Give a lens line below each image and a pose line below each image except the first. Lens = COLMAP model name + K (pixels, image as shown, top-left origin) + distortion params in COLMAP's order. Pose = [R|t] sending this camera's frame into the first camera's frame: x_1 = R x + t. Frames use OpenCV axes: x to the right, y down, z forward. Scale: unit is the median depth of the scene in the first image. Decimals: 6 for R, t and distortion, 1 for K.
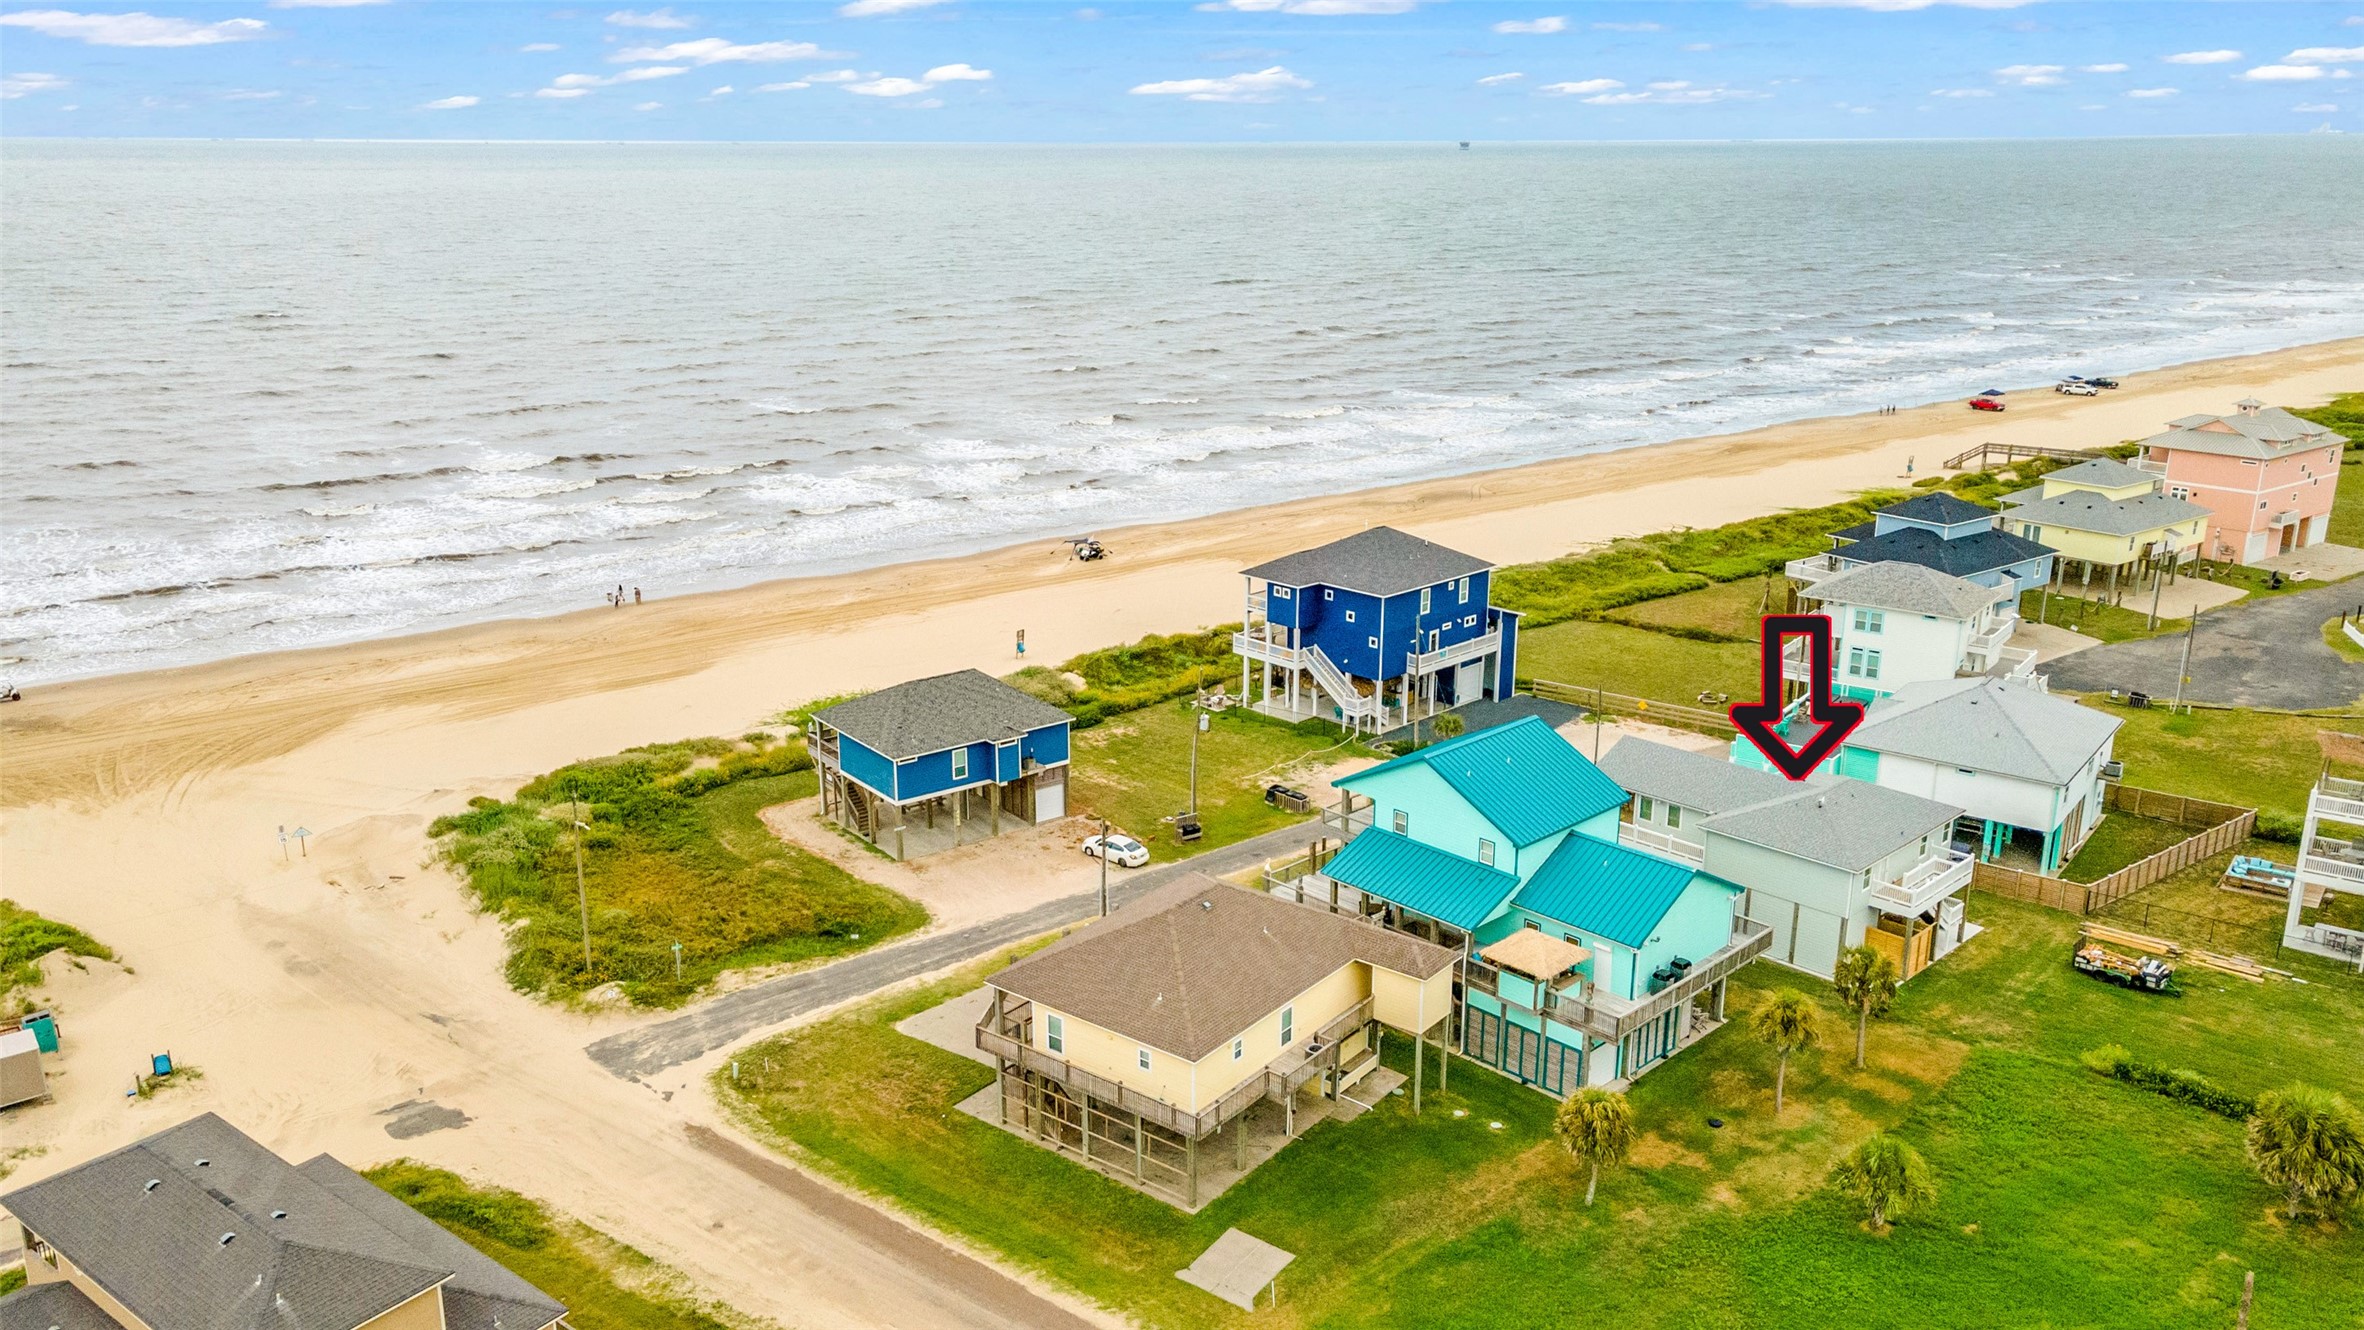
lens RADIAL K [[1724.2, 0, 1177.6], [0, 1724.2, 666.7], [0, 0, 1]] dist [0.034772, 0.003843]
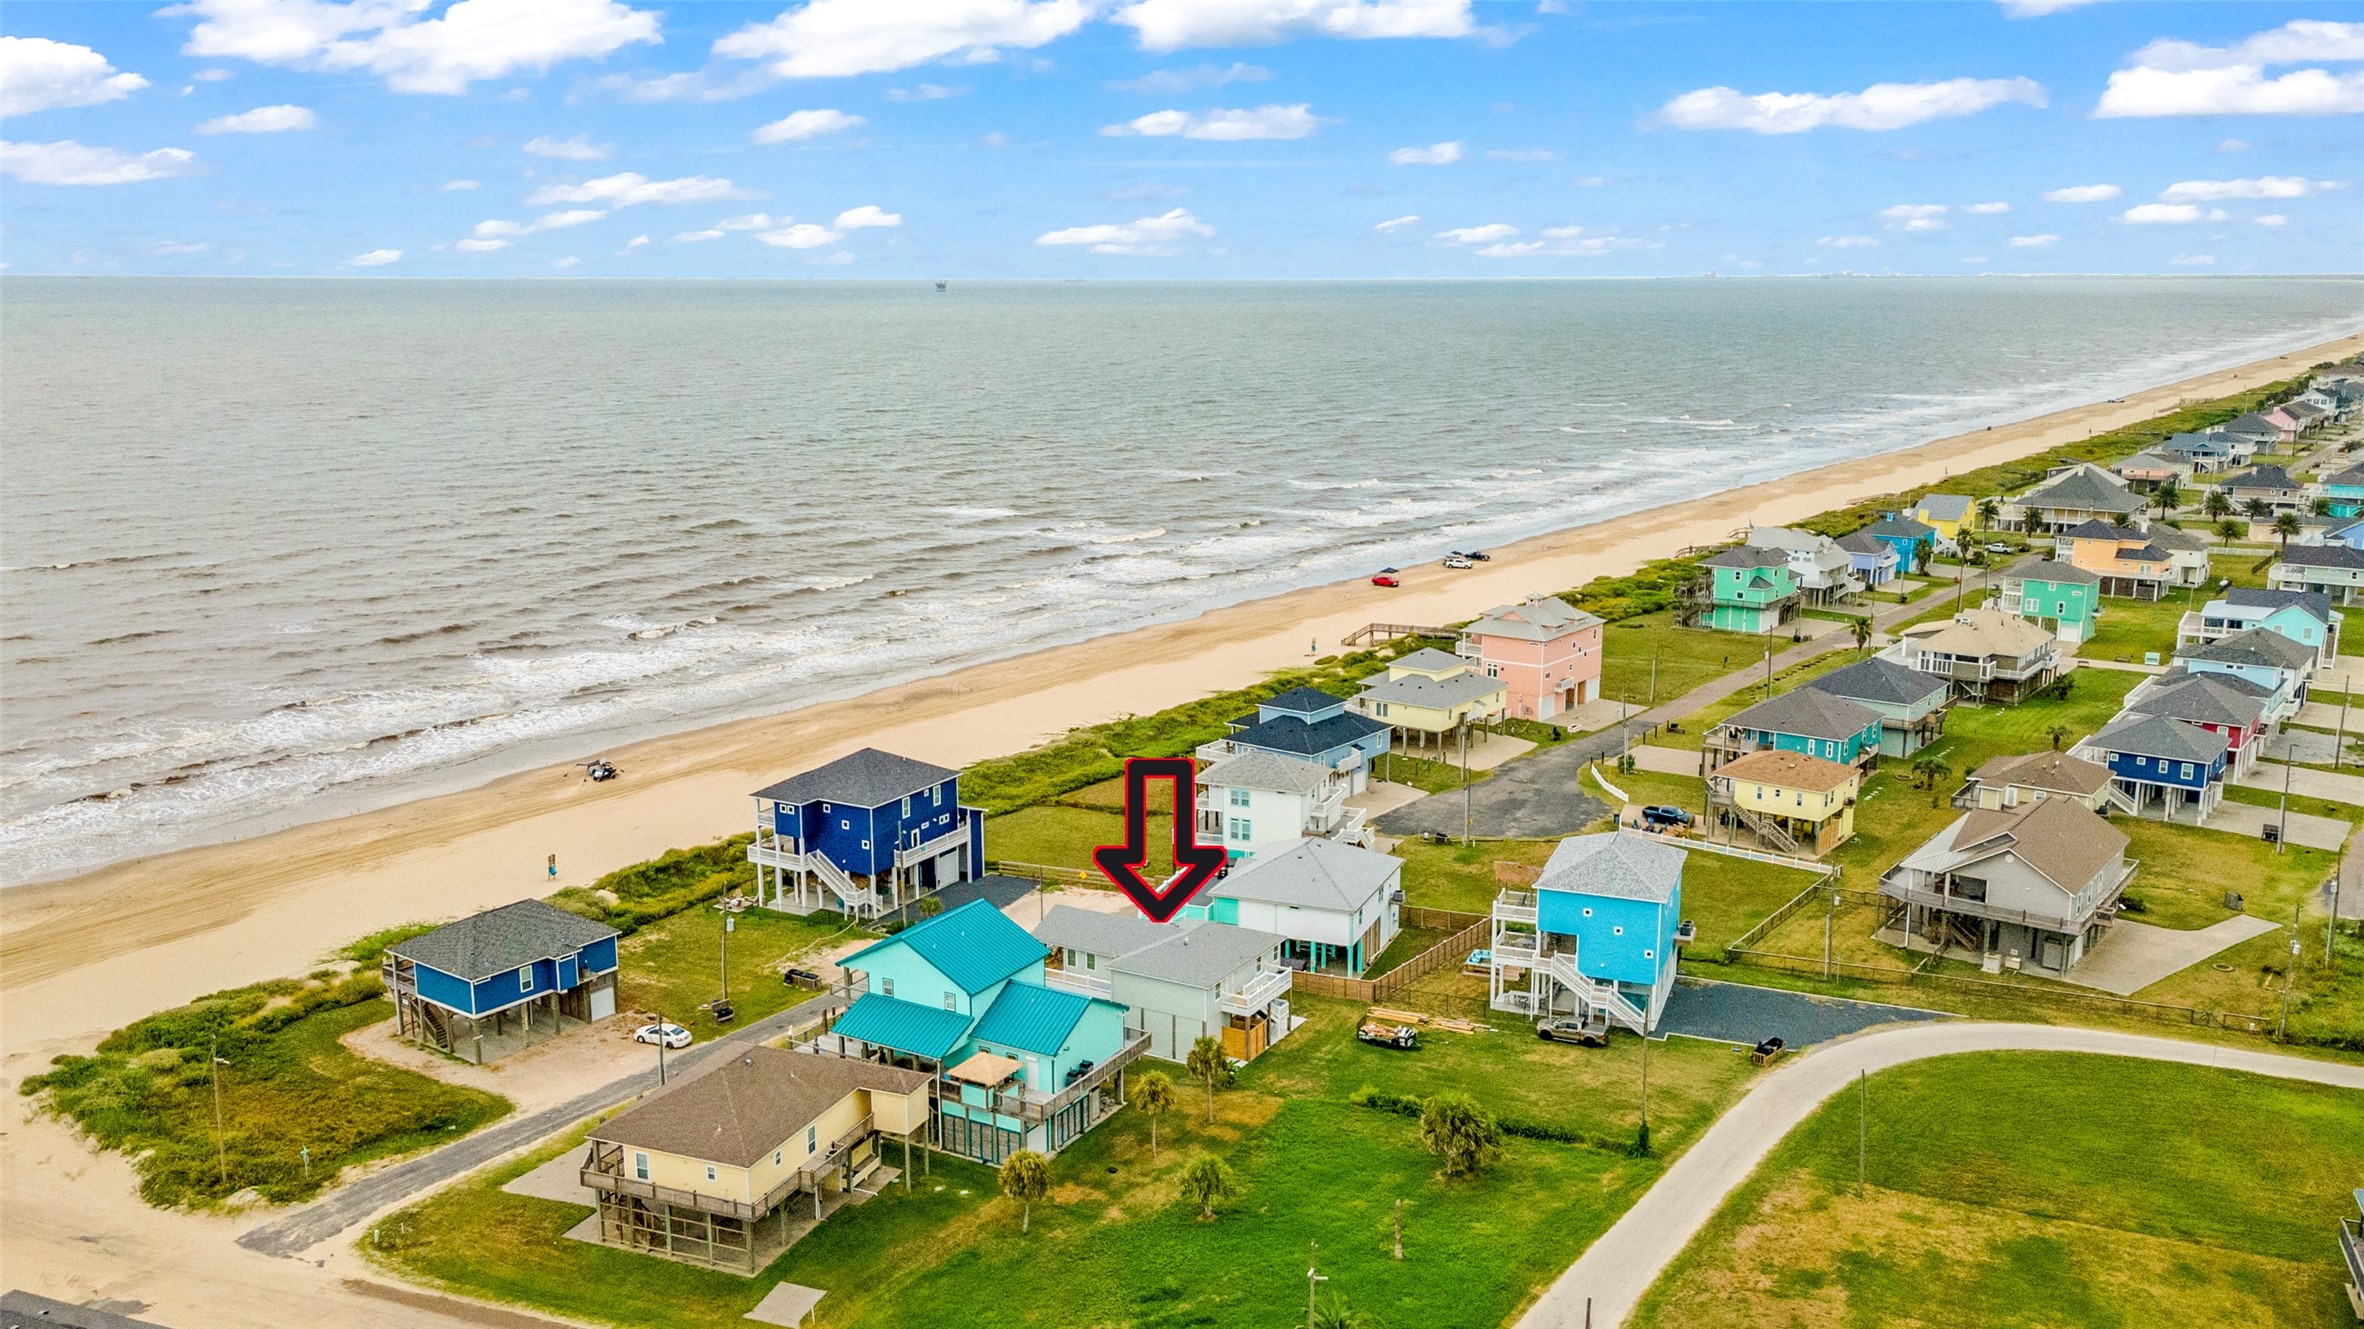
lens RADIAL K [[1724.2, 0, 1173.4], [0, 1724.2, 676.7], [0, 0, 1]] dist [0.034772, 0.003843]
pose [[0.957848, -0.053344, 0.282278, -0.023022], [0.078778, 0.993715, -0.079528, -0.022856], [-0.276262, 0.098413, 0.956030, -0.328894]]
